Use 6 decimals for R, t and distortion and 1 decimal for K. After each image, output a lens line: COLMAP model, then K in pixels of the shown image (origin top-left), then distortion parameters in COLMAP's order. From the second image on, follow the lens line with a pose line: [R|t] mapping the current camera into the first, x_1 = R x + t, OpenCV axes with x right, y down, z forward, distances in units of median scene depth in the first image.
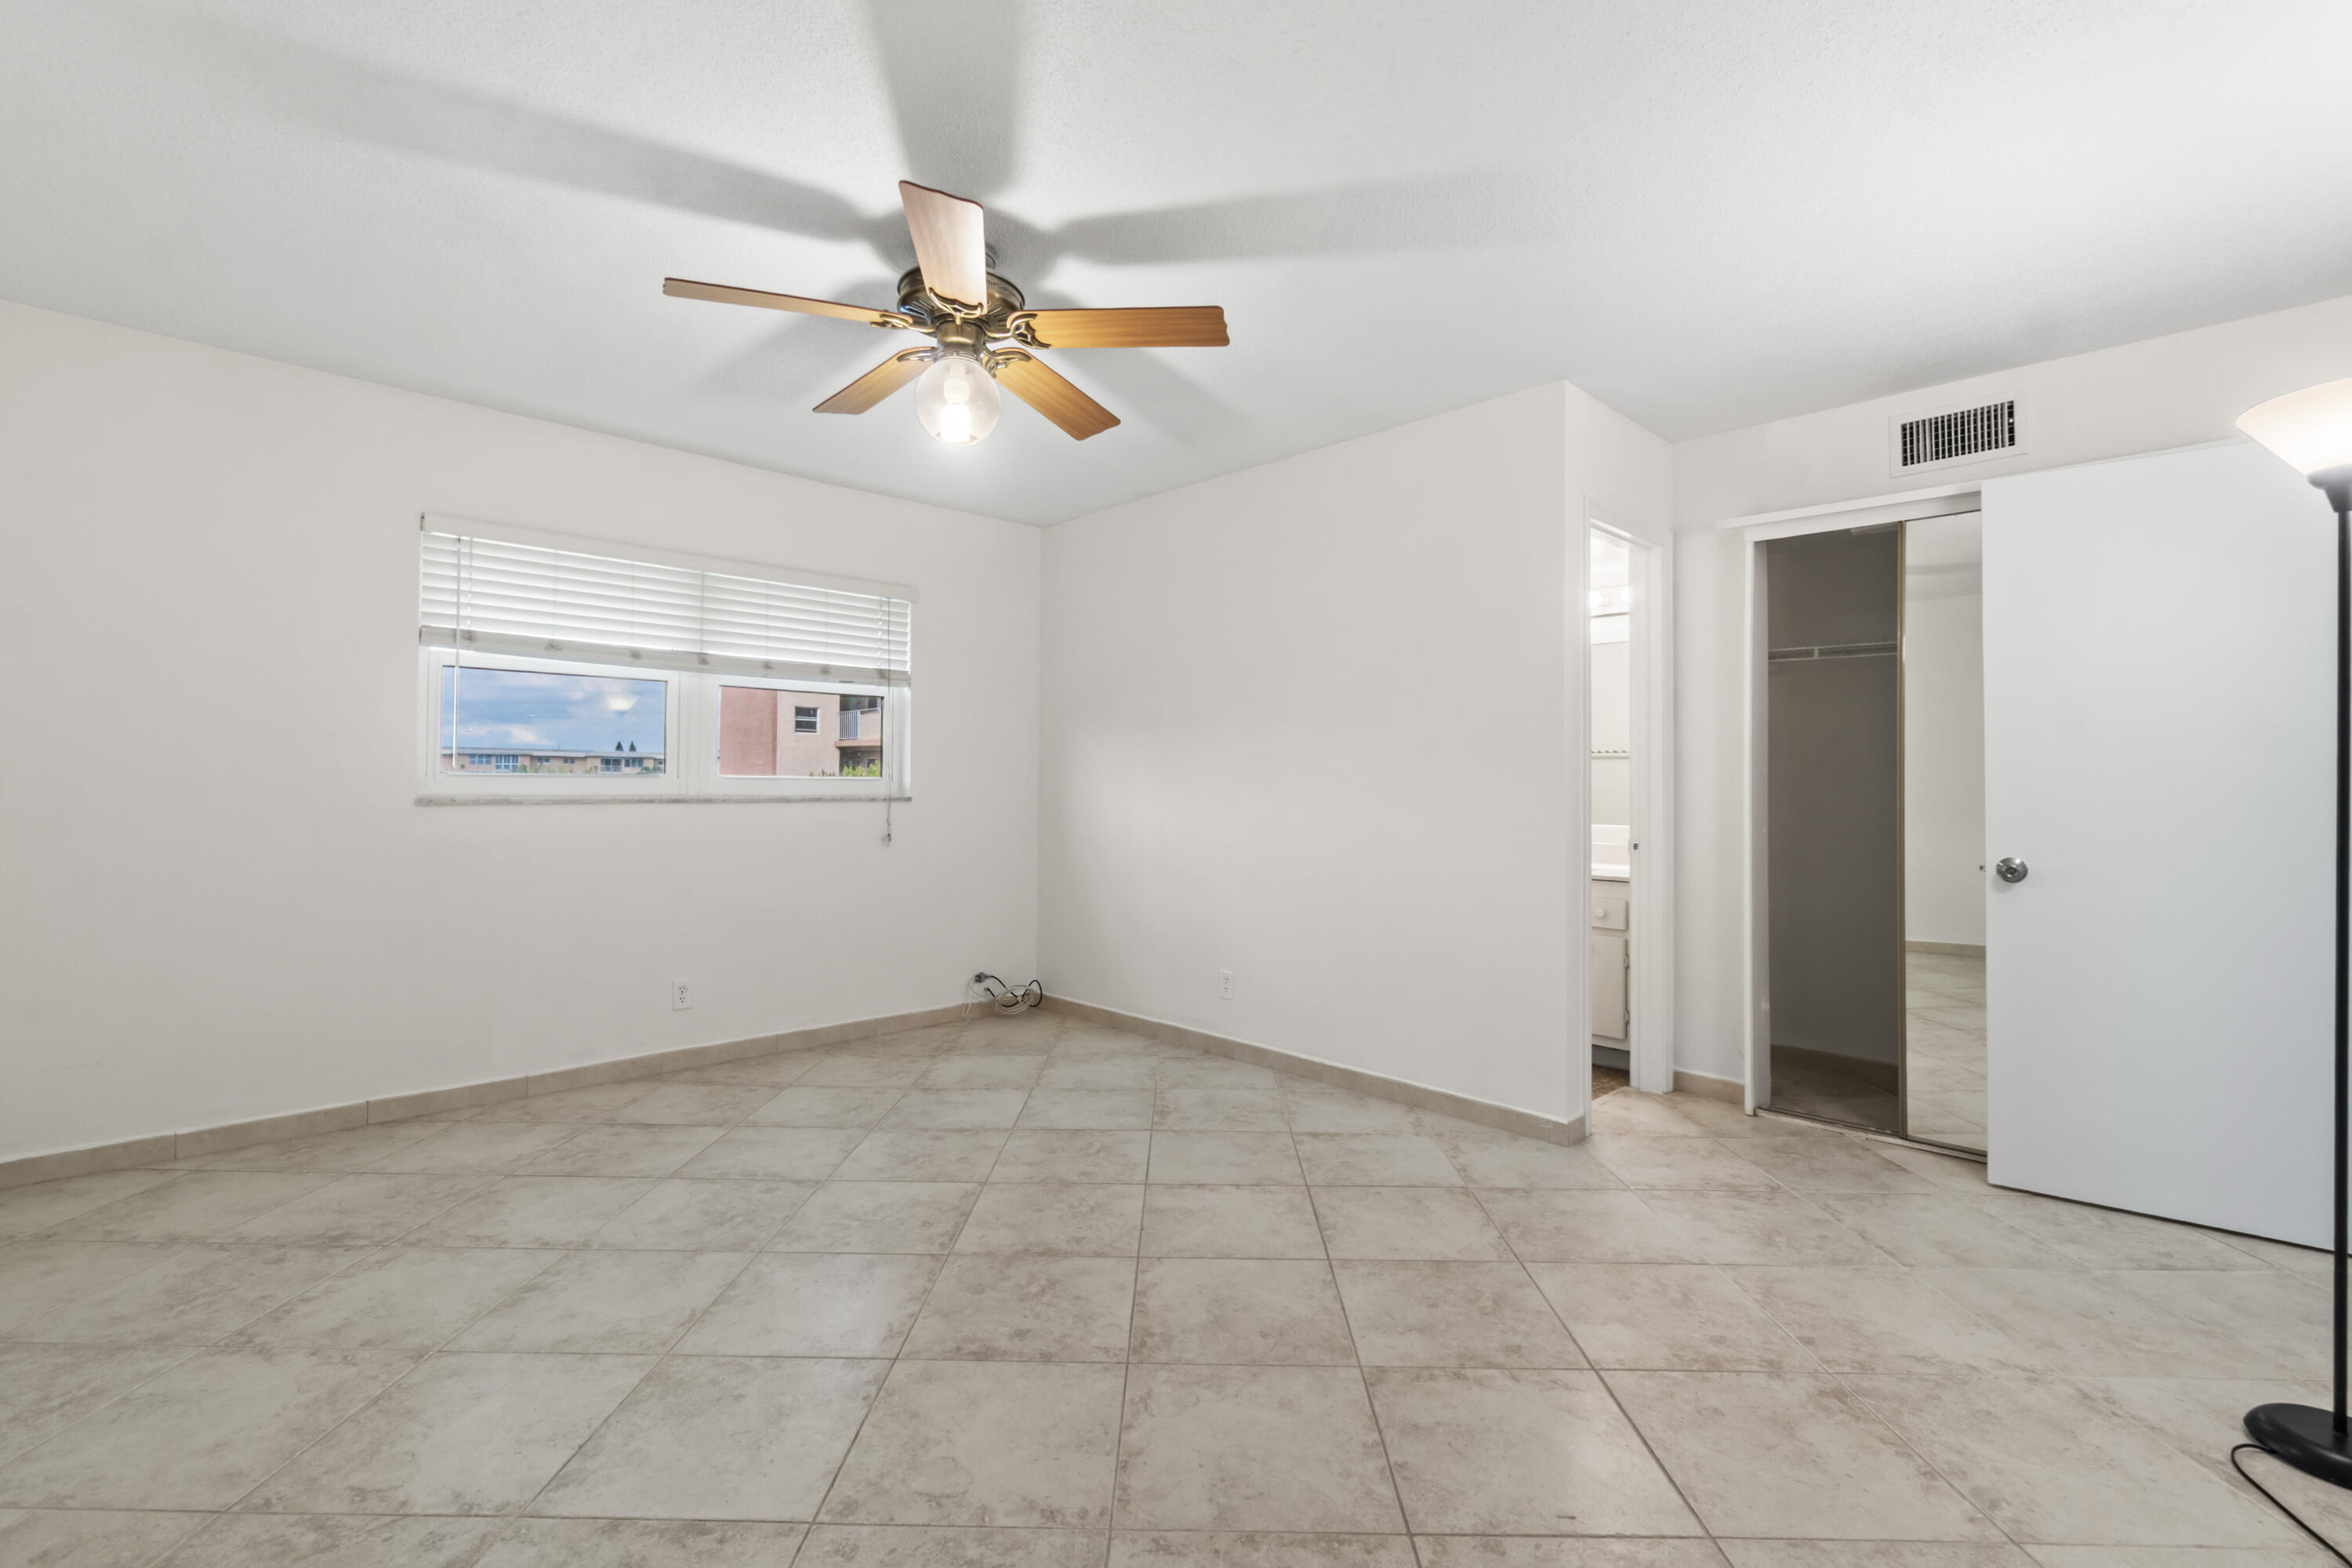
lens RADIAL K [[1032.4, 0, 1184.0], [0, 1032.4, 802.0], [0, 0, 1]] dist [-0.006571, 0.000436]
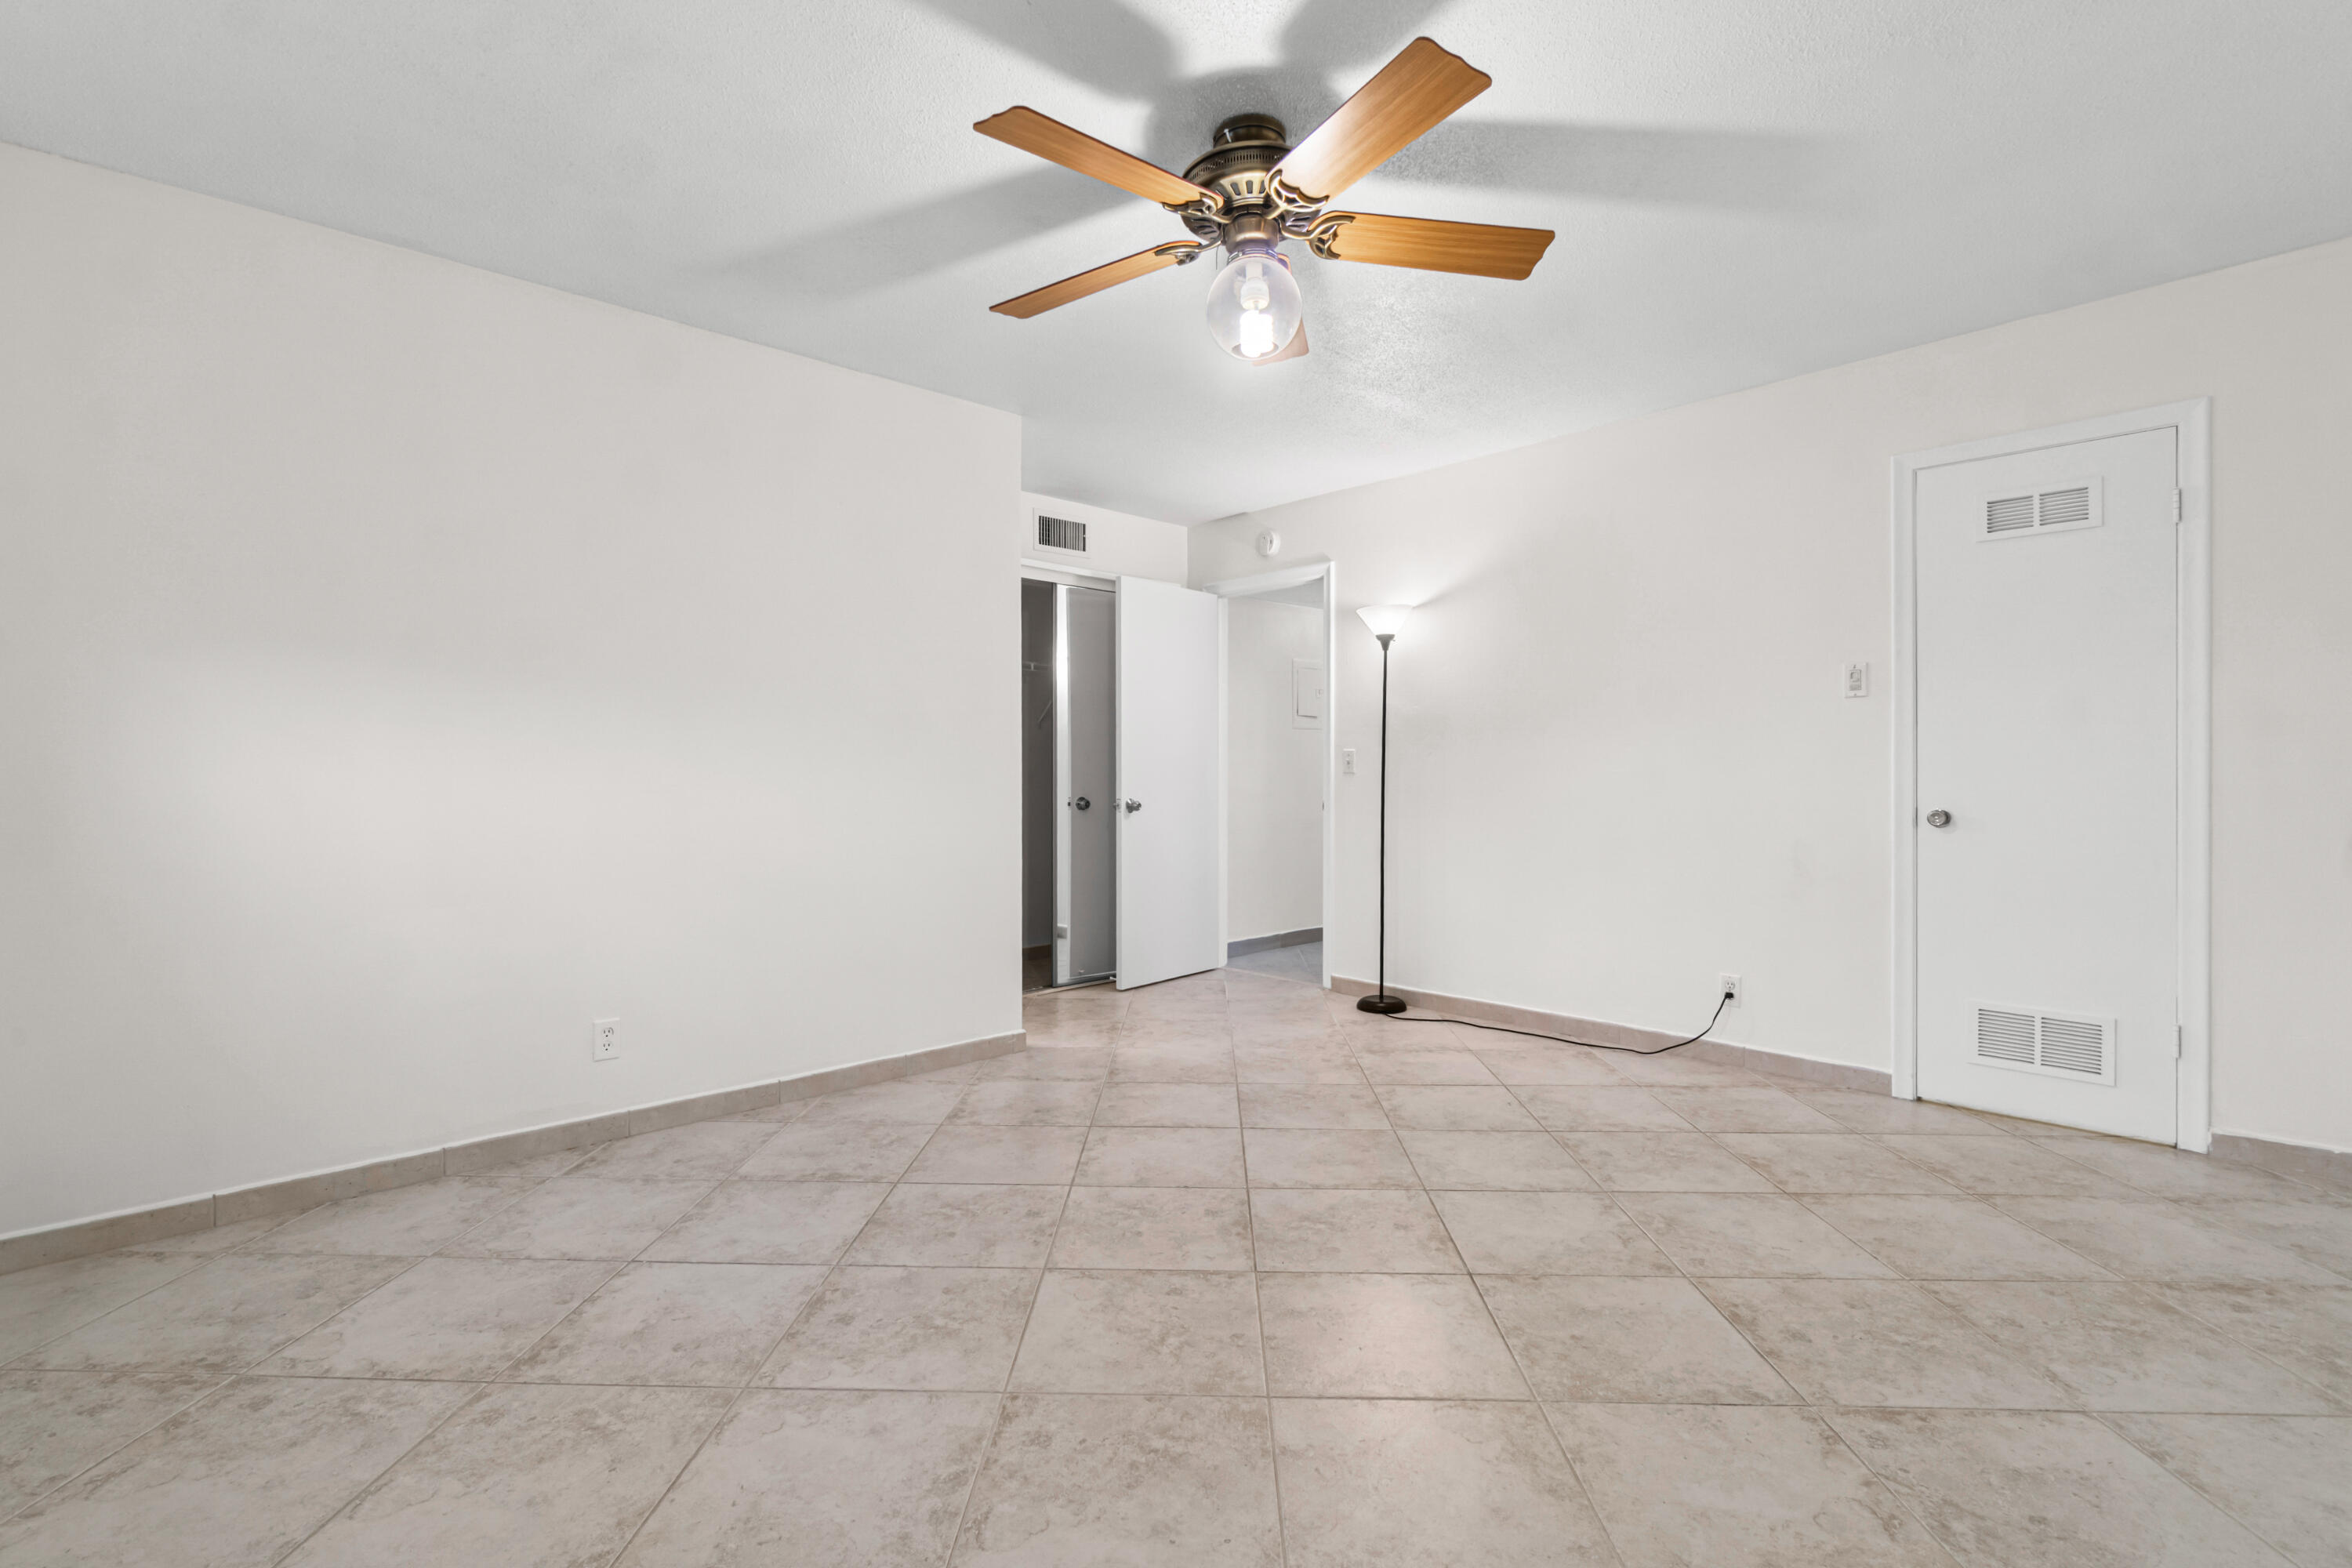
lens RADIAL K [[1037.7, 0, 1176.0], [0, 1037.7, 784.0], [0, 0, 1]] dist [-0.000505, 0.000127]
pose [[0.034840, -0.020392, 0.999185, -0.956813], [0.018570, 0.999632, 0.019754, -0.001803], [-0.999220, 0.017867, 0.035206, 0.879817]]
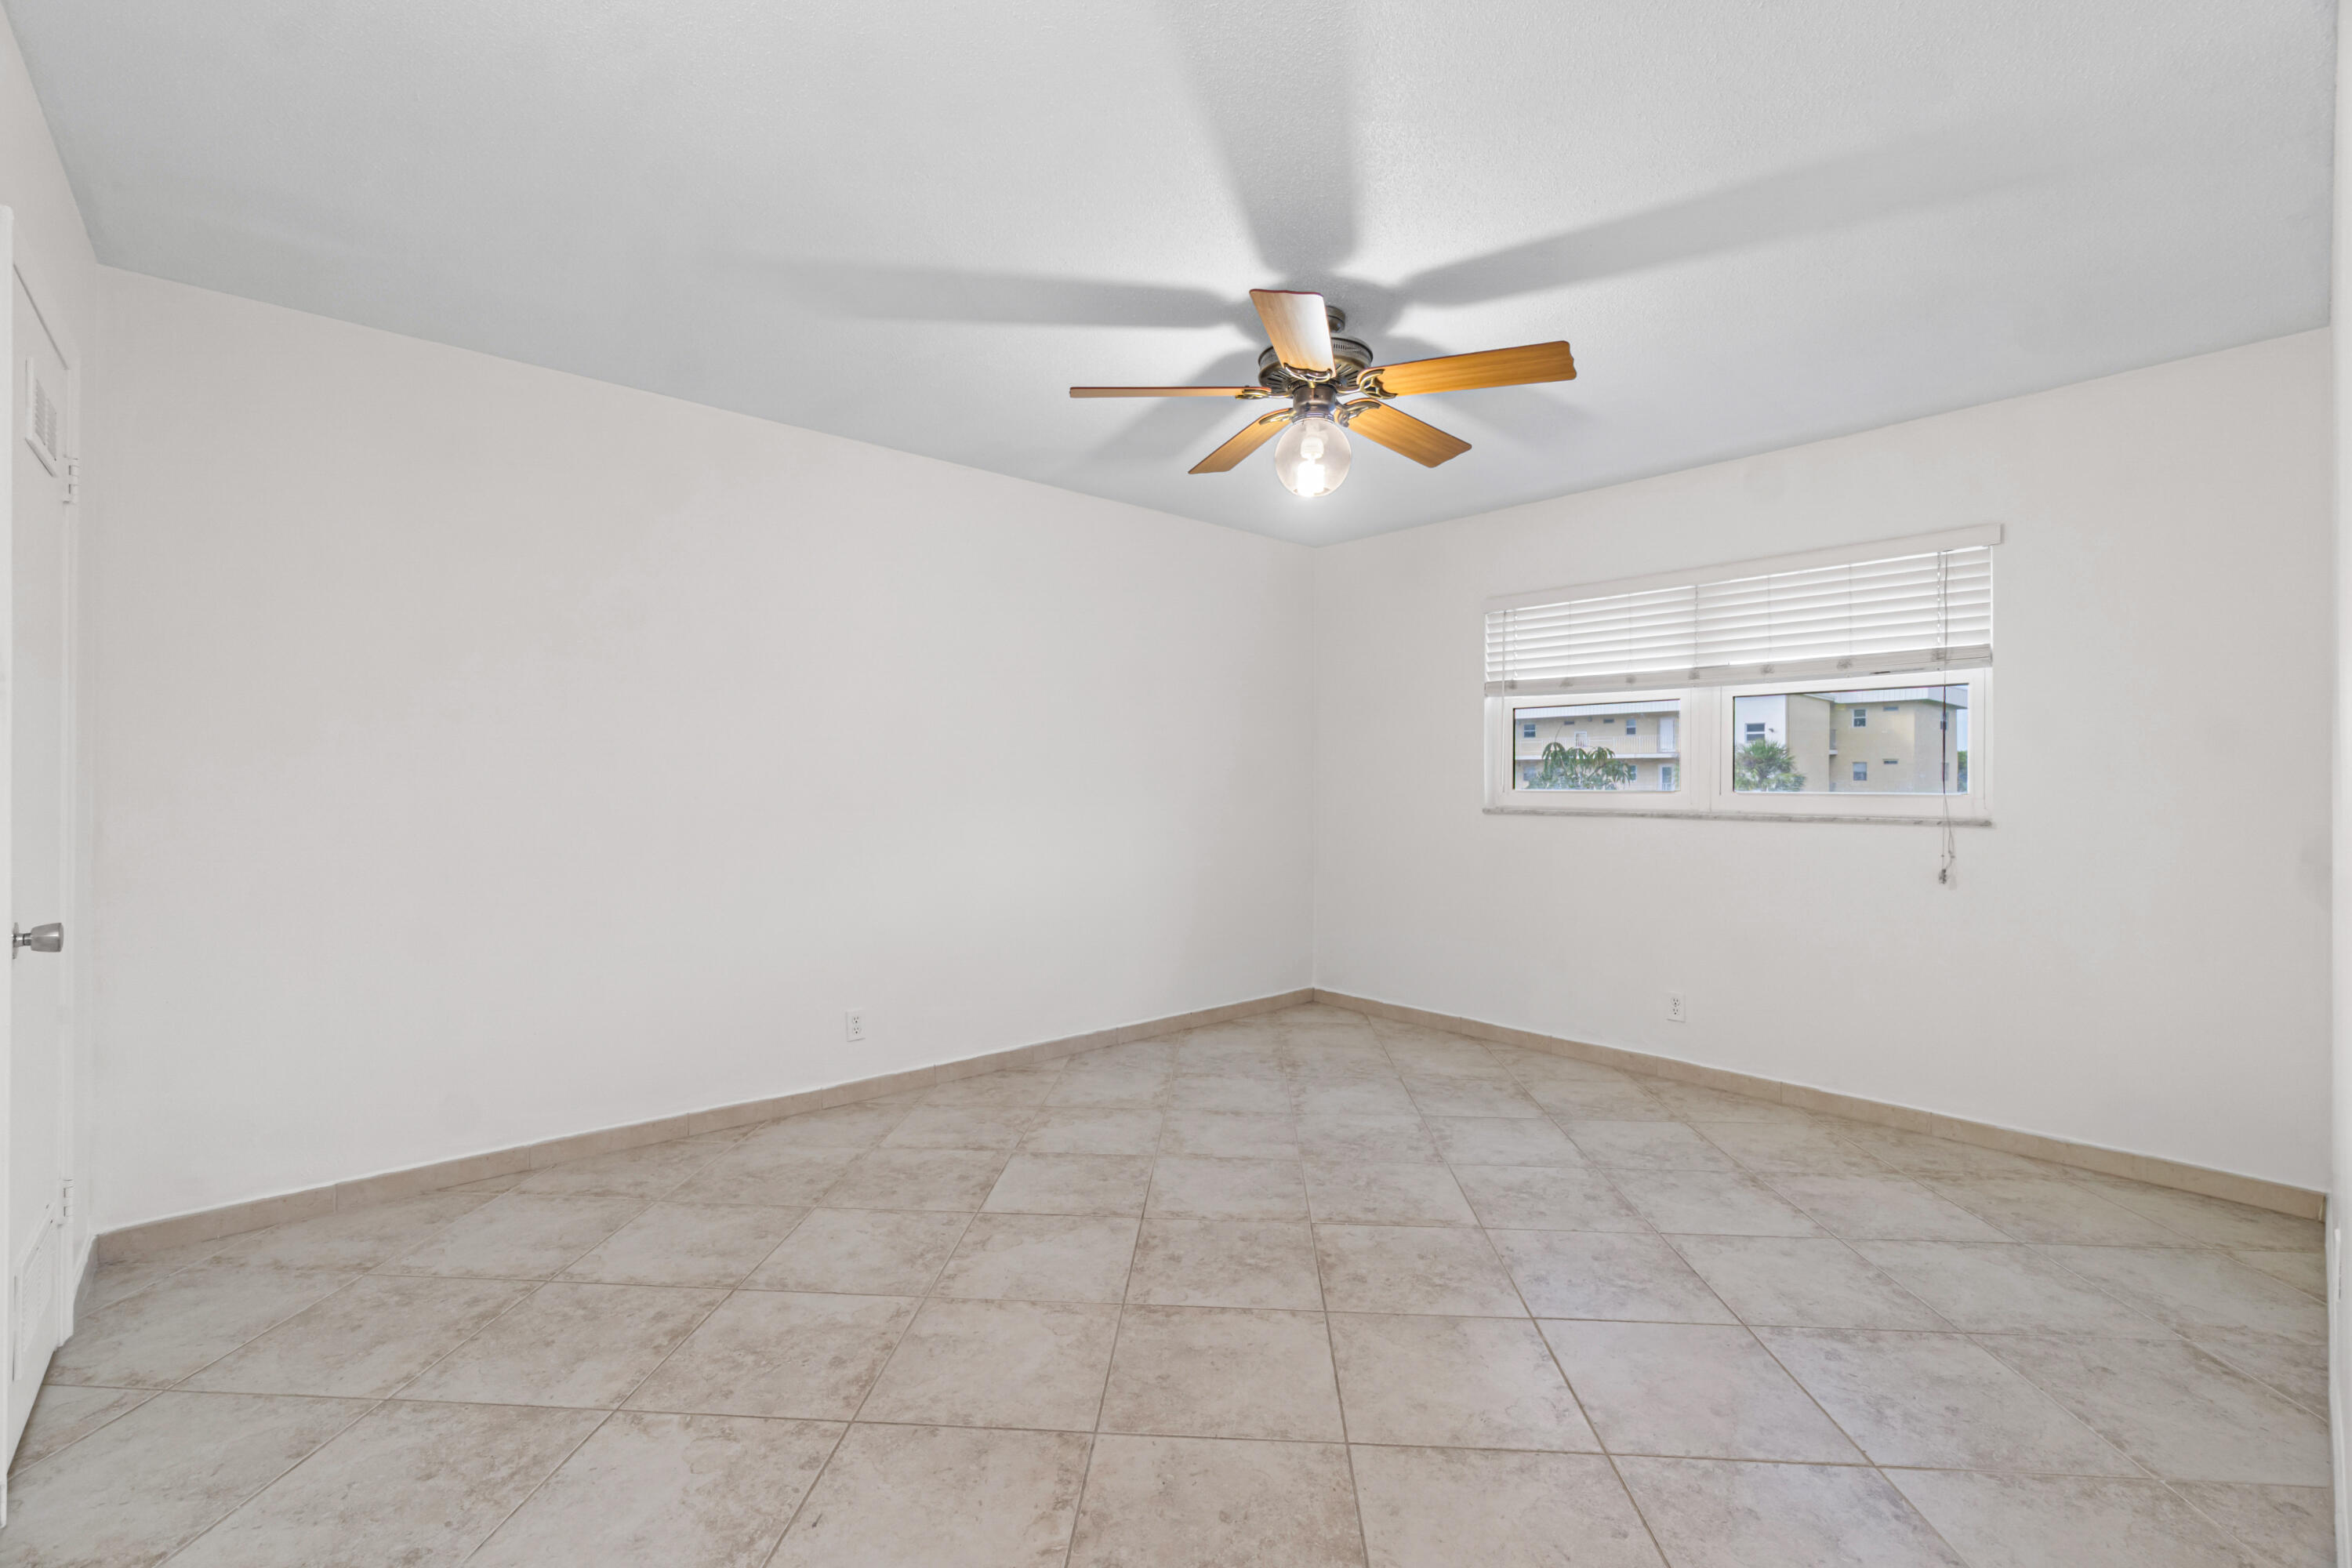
lens RADIAL K [[1032.4, 0, 1184.0], [0, 1032.4, 802.0], [0, 0, 1]] dist [-0.006571, 0.000436]
pose [[-0.056107, 0.013190, -0.998338, 0.760936], [-0.020858, 0.999679, 0.014380, -0.026536], [0.998207, 0.021630, -0.055814, 0.781754]]
